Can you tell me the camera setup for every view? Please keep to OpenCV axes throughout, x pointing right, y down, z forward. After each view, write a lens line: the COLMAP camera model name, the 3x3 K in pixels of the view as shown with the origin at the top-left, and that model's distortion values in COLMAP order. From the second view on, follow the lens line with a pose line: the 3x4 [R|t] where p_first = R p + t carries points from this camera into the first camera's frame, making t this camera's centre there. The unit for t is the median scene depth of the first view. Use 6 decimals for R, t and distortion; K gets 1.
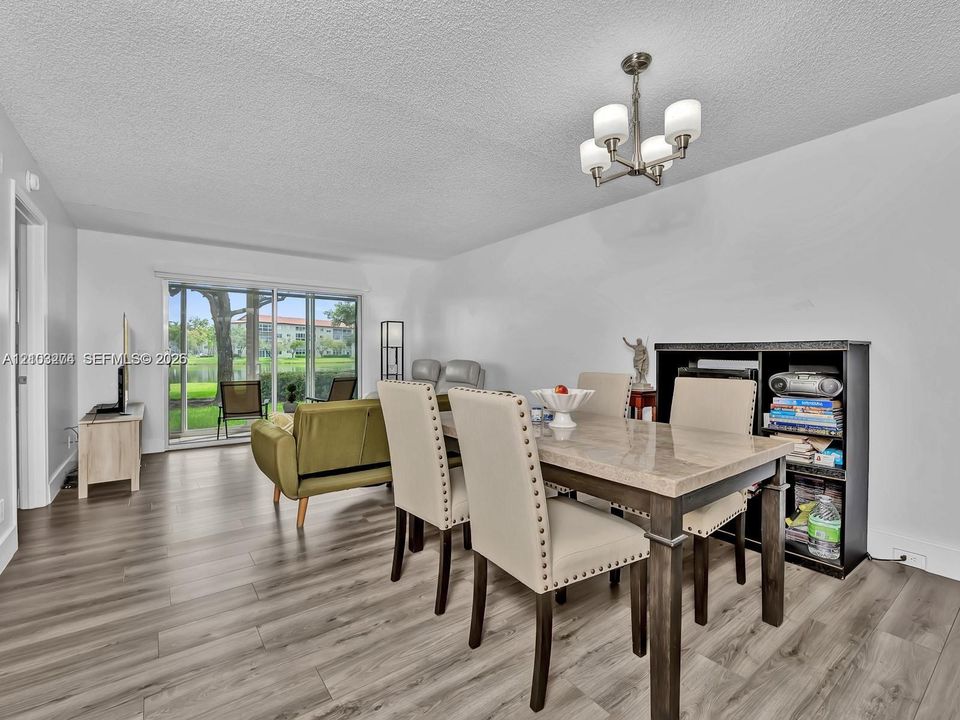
lens RADIAL K [[435.1, 0, 478.4], [0, 435.1, 356.3], [0, 0, 1]] dist [-0.008690, -0.000460]
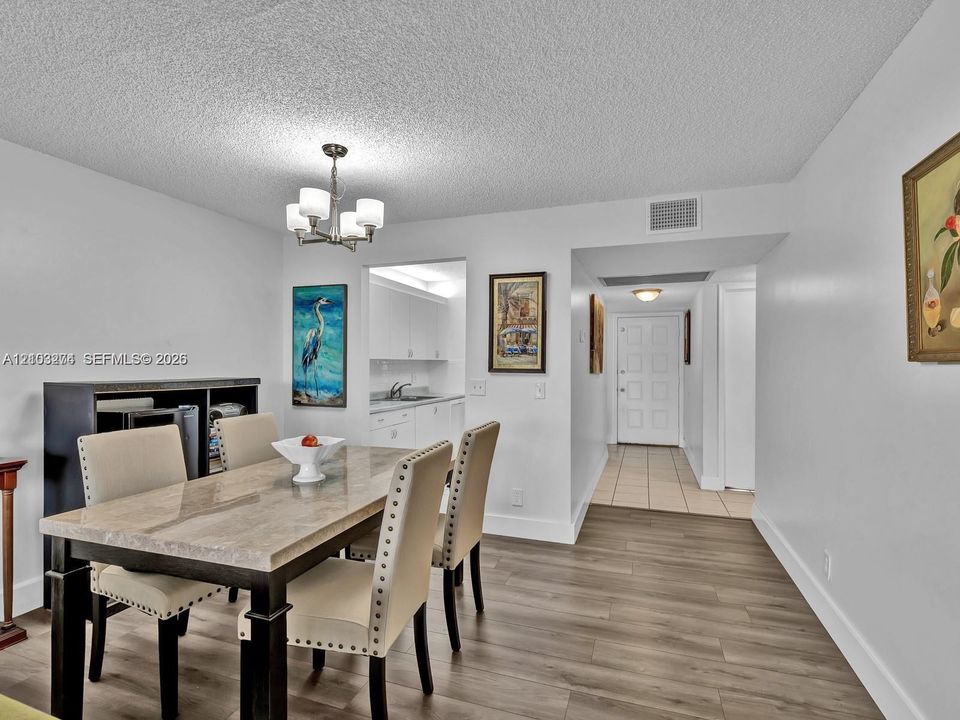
lens RADIAL K [[483.4, 0, 476.7], [0, 483.4, 357.5], [0, 0, 1]] dist [-0.002058, -0.000417]
pose [[-0.559767, 0.011248, 0.828574, -0.751306], [0.005266, 0.999936, -0.010017, -0.075779], [-0.828633, -0.001244, -0.559790, 1.122408]]
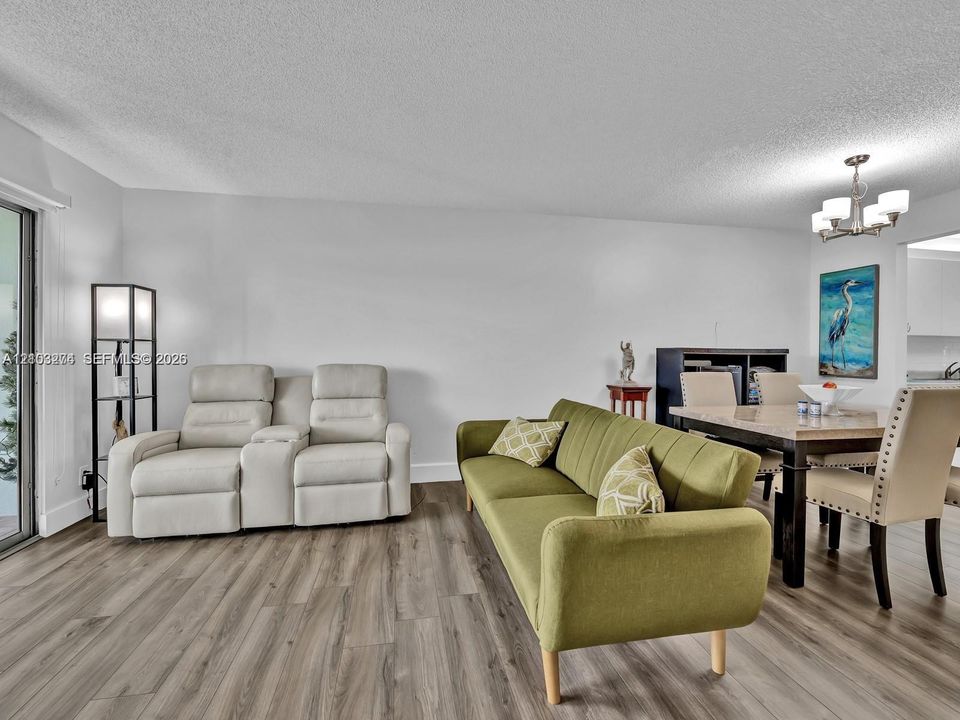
lens RADIAL K [[428.1, 0, 480.0], [0, 428.1, 360.0], [0, 0, 1]] dist [-0.010975, 0.000025]
pose [[0.436969, -0.010754, 0.899412, -1.187420], [0.000596, 0.999932, 0.011666, -0.011400], [-0.899476, -0.004562, 0.436945, 1.203402]]
